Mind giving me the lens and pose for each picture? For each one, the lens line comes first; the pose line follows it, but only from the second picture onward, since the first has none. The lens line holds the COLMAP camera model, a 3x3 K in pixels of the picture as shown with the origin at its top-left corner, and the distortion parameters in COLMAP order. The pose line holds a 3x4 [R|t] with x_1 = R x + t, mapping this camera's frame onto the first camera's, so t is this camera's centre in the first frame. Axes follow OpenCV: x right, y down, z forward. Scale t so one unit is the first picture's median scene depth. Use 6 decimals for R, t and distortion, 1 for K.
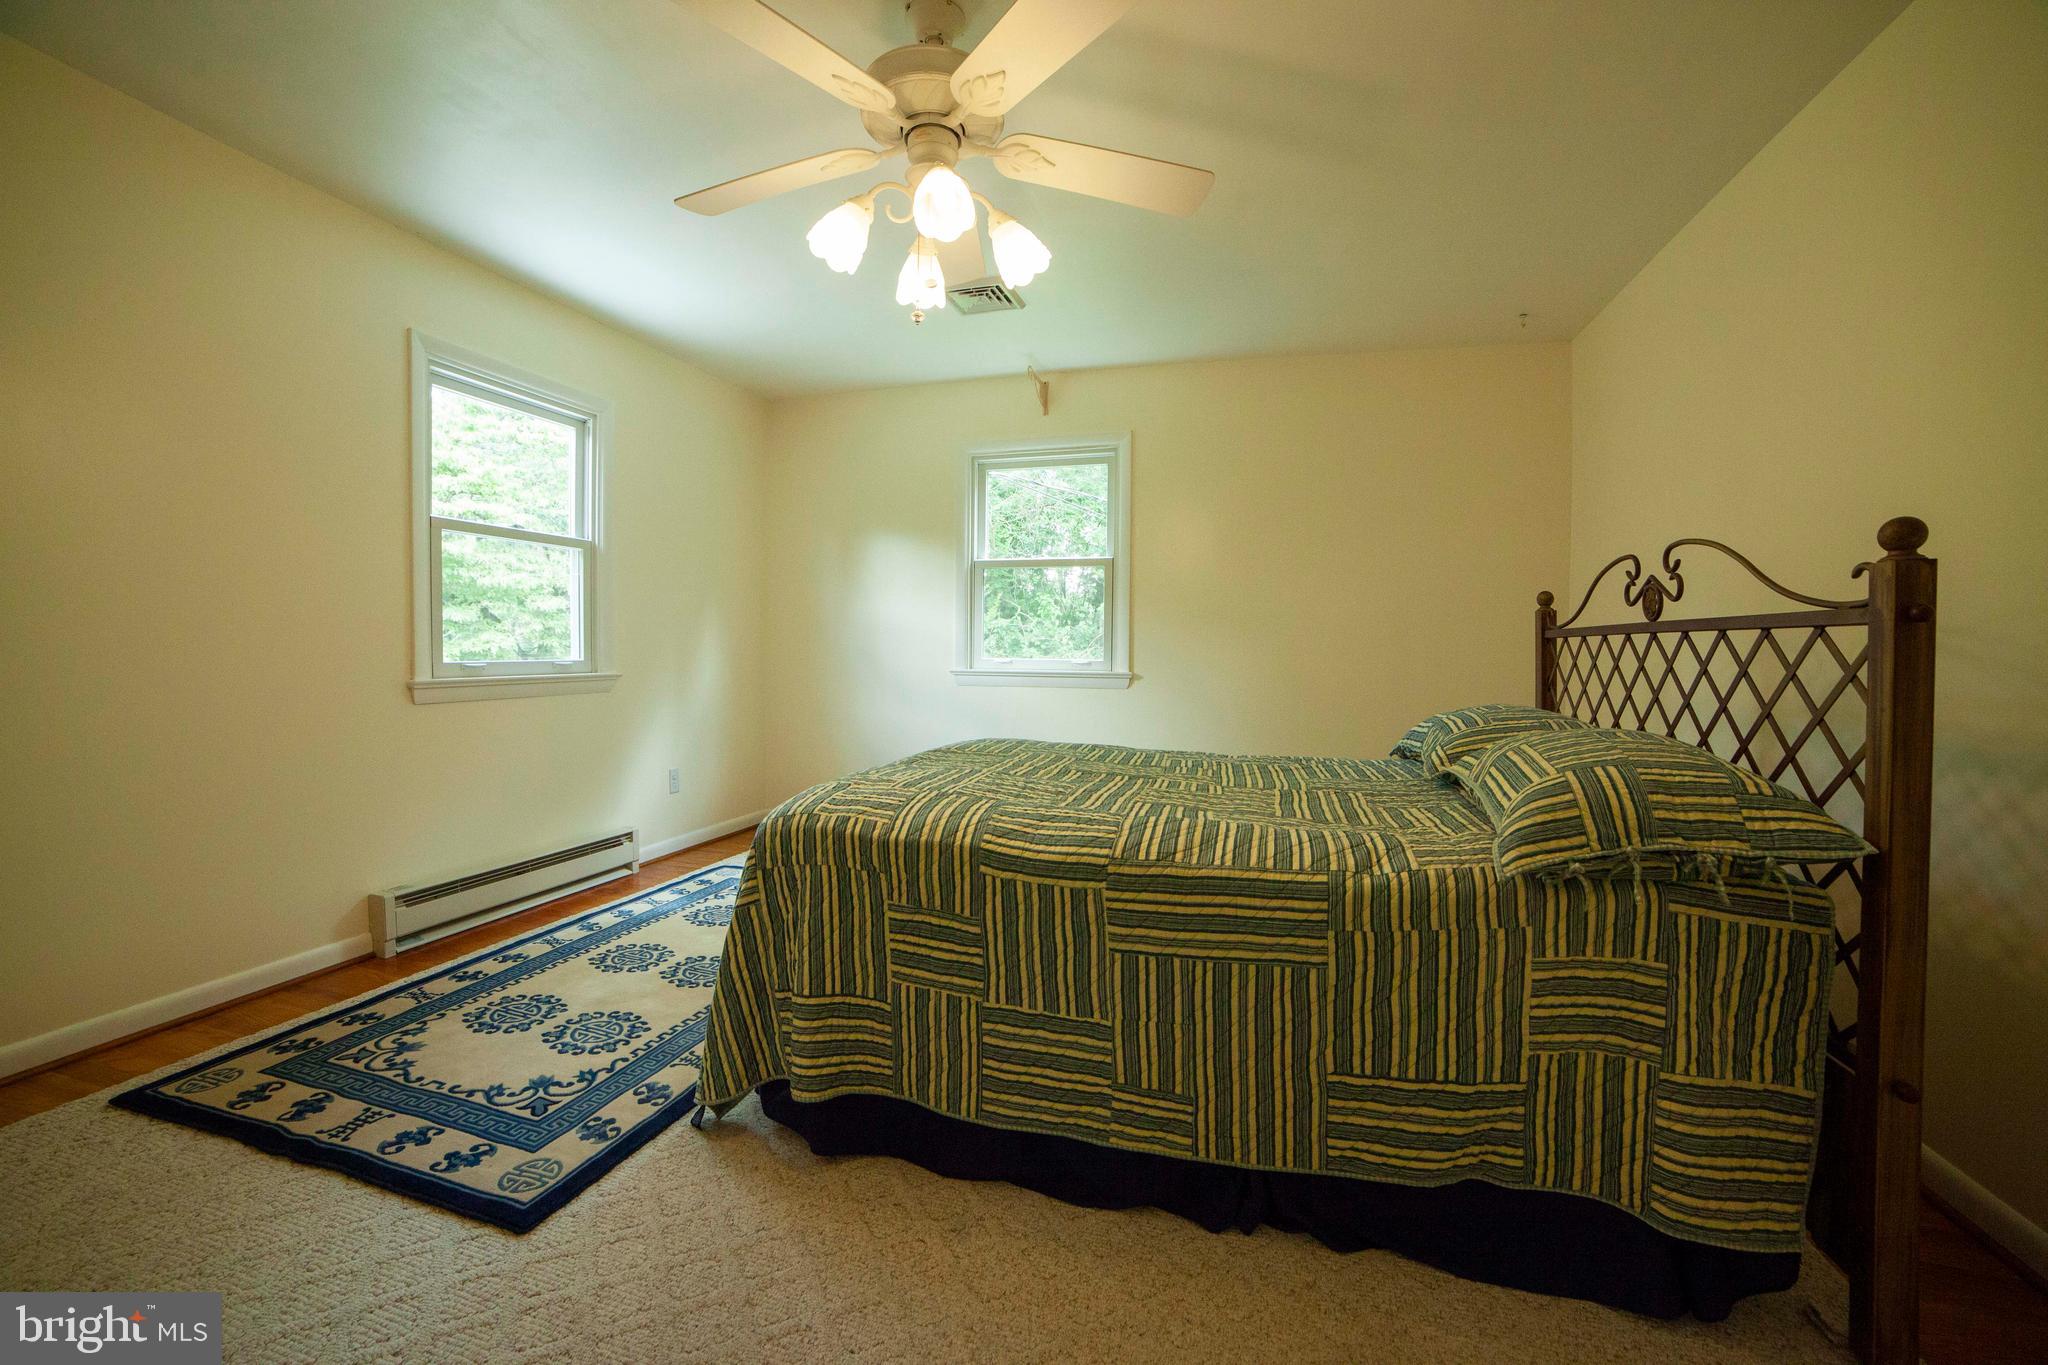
lens RADIAL K [[824.1, 0, 1034.7], [0, 824.1, 683.9], [0, 0, 1]] dist [-0.106126, 0.035825]
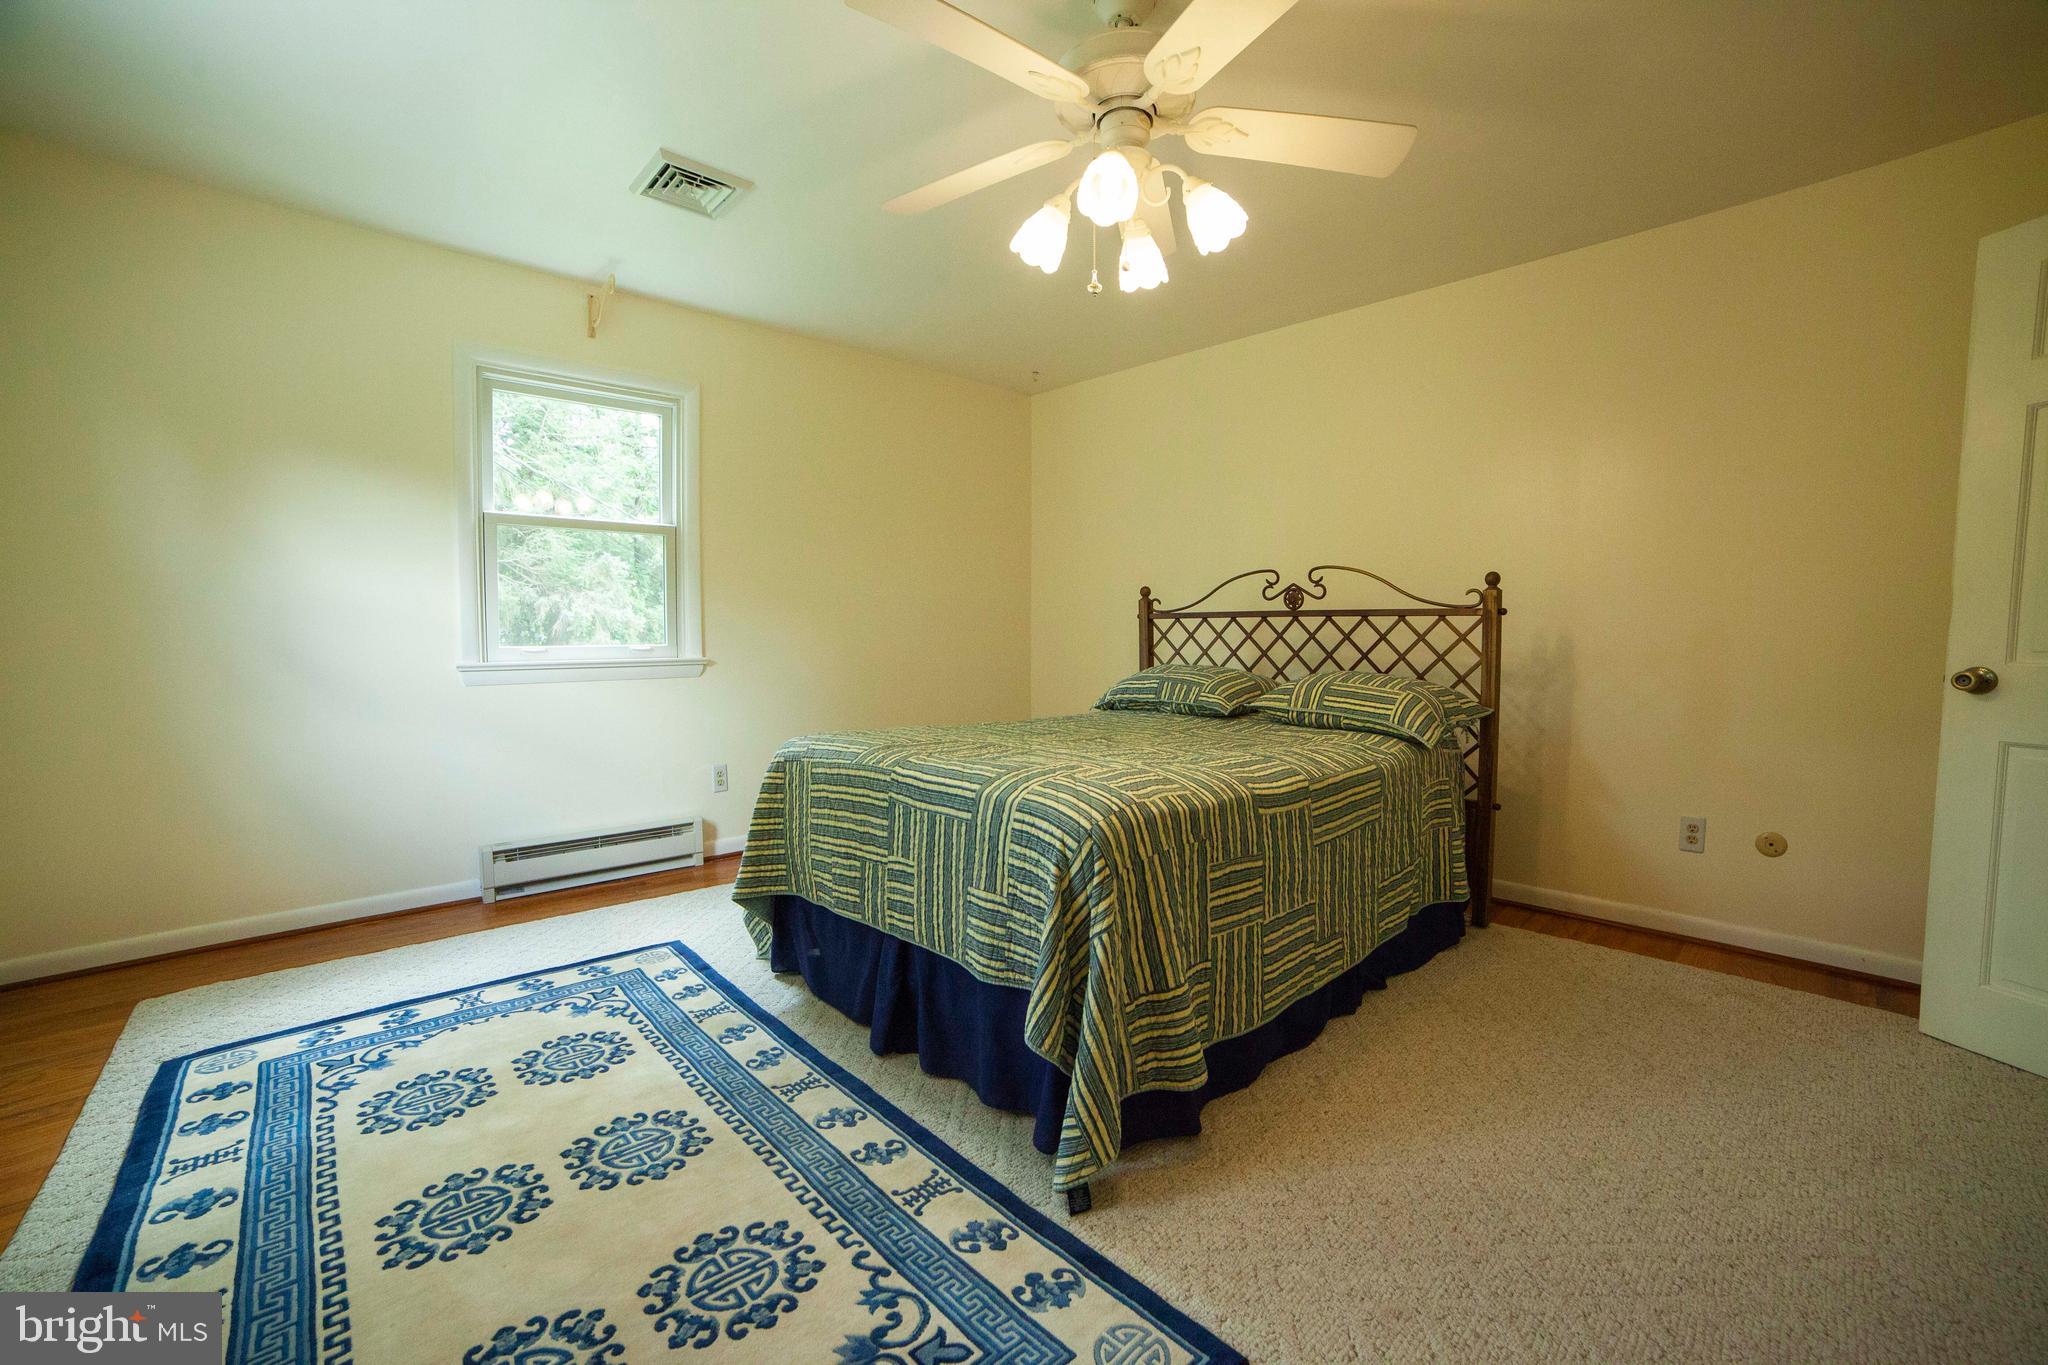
lens RADIAL K [[824.1, 0, 1034.7], [0, 824.1, 683.9], [0, 0, 1]] dist [-0.106126, 0.035825]
pose [[0.500953, -0.062931, 0.863184, -1.066679], [0.043775, 0.997919, 0.047349, -0.027043], [-0.864367, 0.014066, 0.502665, 0.583778]]
